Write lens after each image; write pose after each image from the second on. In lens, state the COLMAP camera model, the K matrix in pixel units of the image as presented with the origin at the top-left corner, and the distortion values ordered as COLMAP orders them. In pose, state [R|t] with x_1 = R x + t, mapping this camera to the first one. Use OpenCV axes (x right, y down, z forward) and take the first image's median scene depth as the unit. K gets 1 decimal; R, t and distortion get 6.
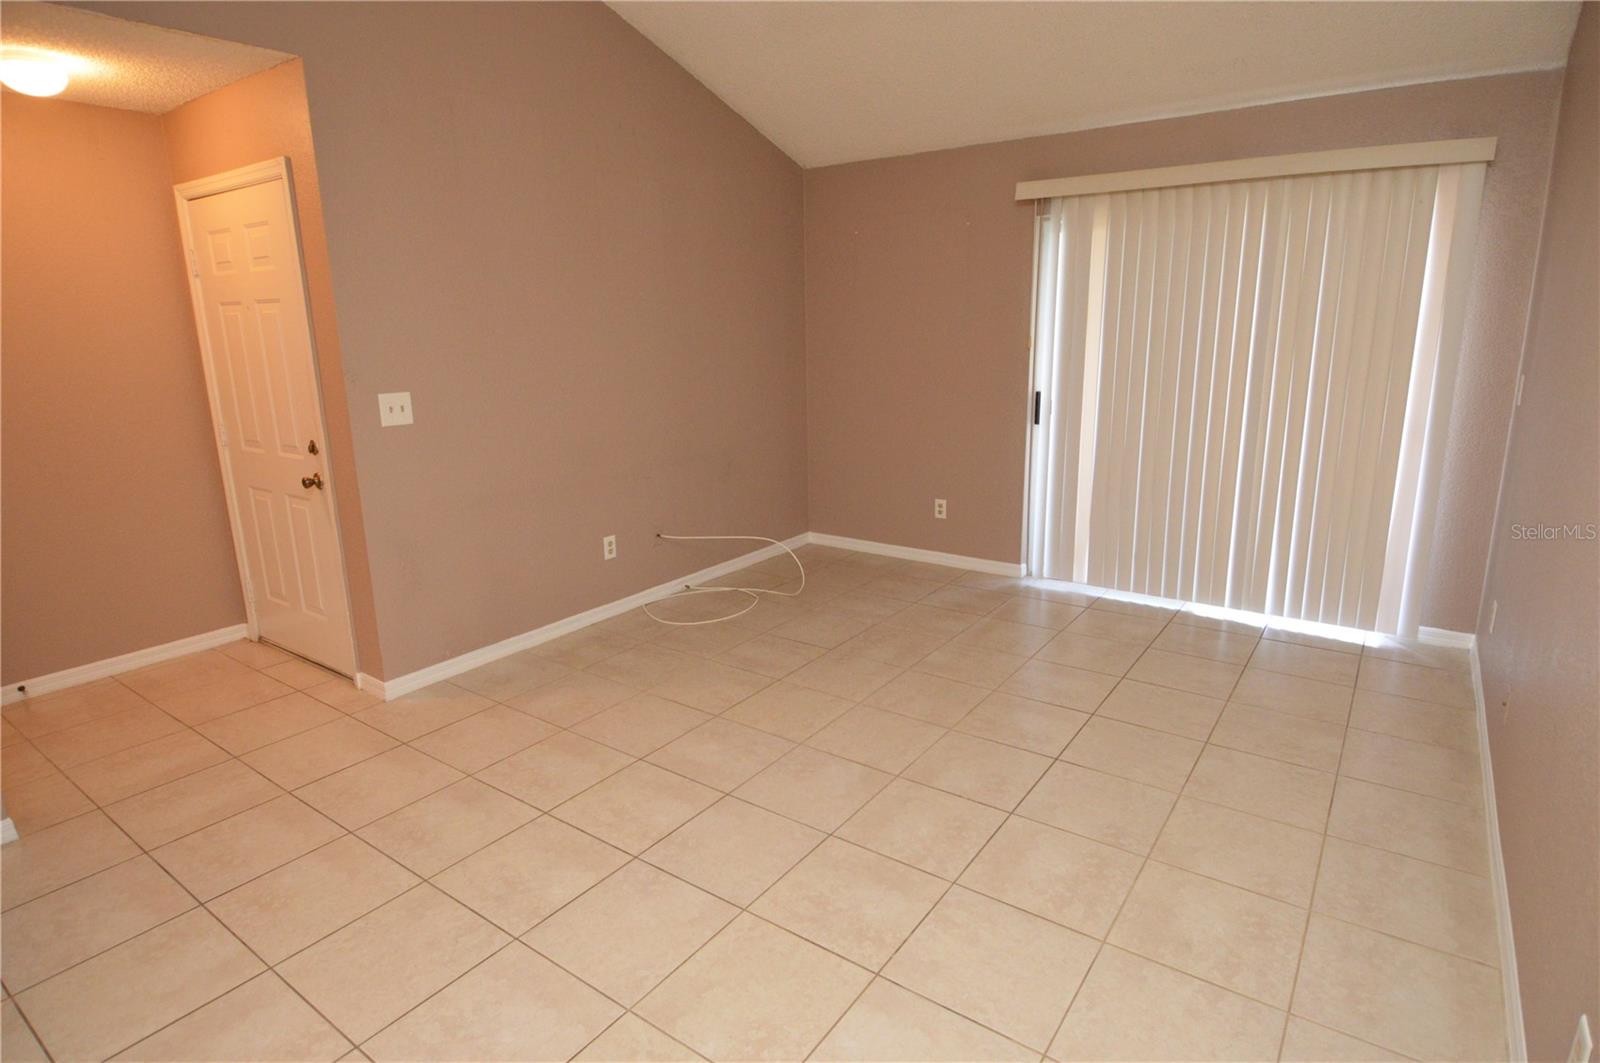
lens RADIAL K [[851.6, 0, 810.1], [0, 851.6, 524.6], [0, 0, 1]] dist [0.031243, -0.038216]
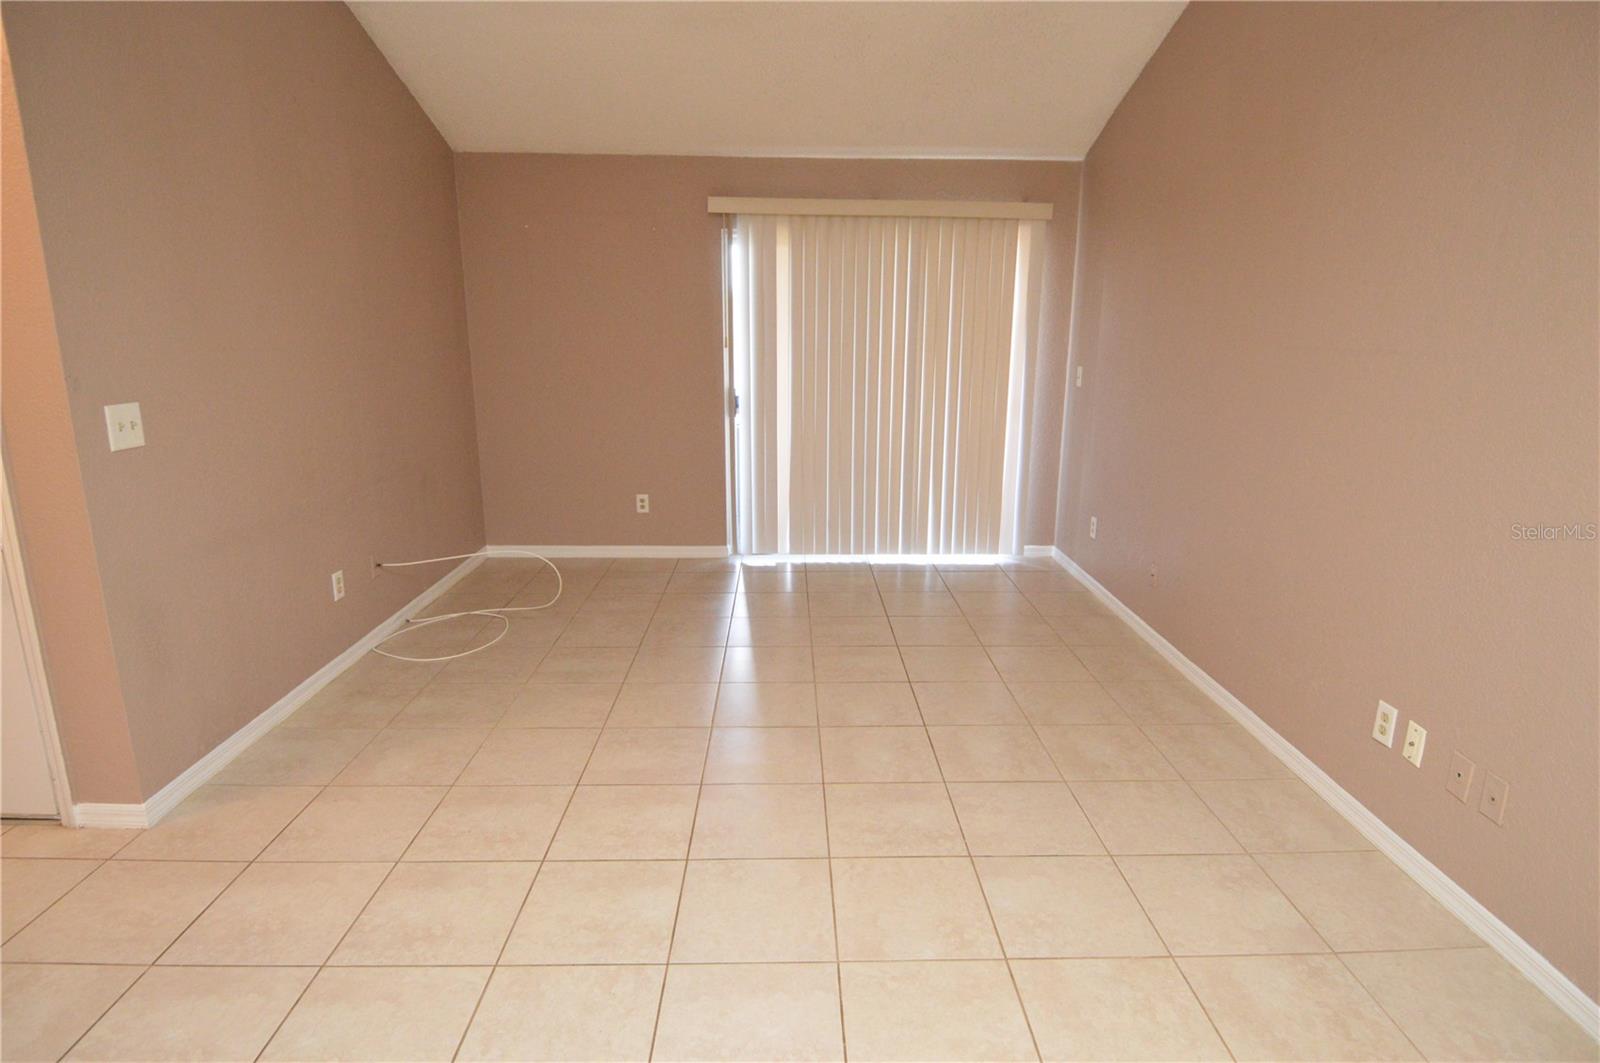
lens RADIAL K [[851.6, 0, 810.1], [0, 851.6, 524.6], [0, 0, 1]] dist [0.031243, -0.038216]
pose [[0.798955, -0.116914, 0.589917, -0.363529], [0.118560, 0.992291, 0.036088, -0.007724], [-0.589589, 0.041108, 0.806657, 0.061513]]
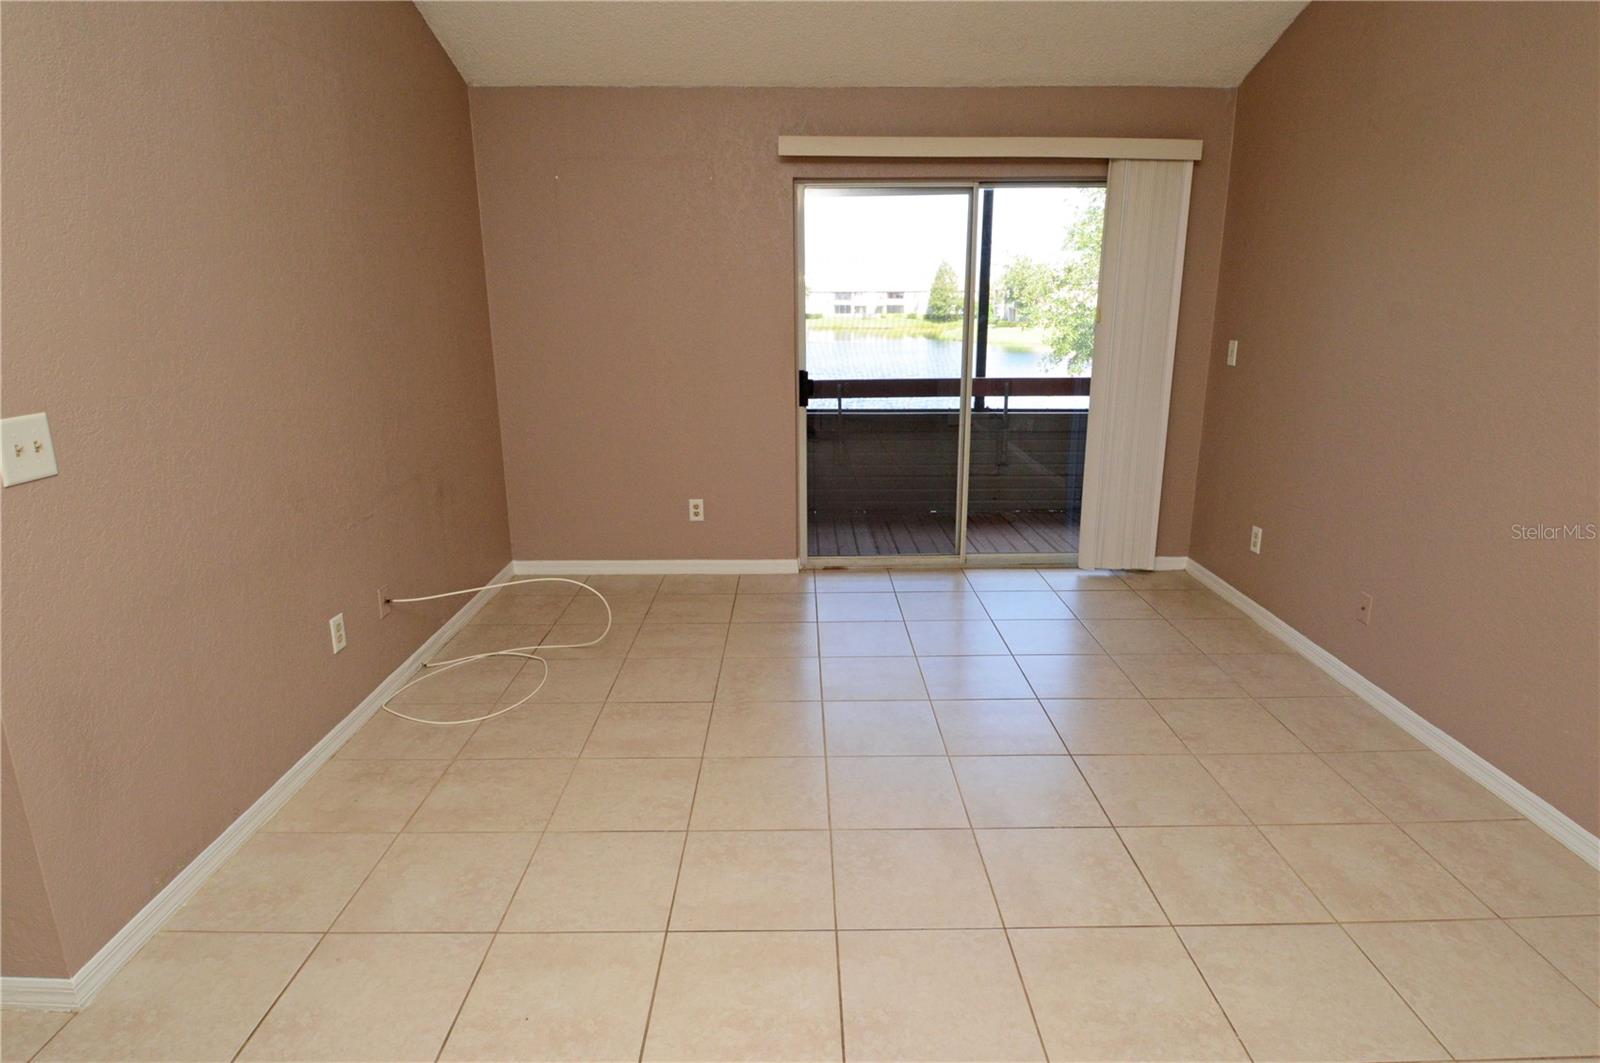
lens RADIAL K [[881.3, 0, 810.5], [0, 881.3, 526.6], [0, 0, 1]] dist [0.015031, -0.021721]
pose [[0.807217, -0.137058, 0.574121, -0.329430], [0.125513, 0.990280, 0.059934, -0.049976], [-0.576755, 0.023680, 0.816574, 0.251708]]
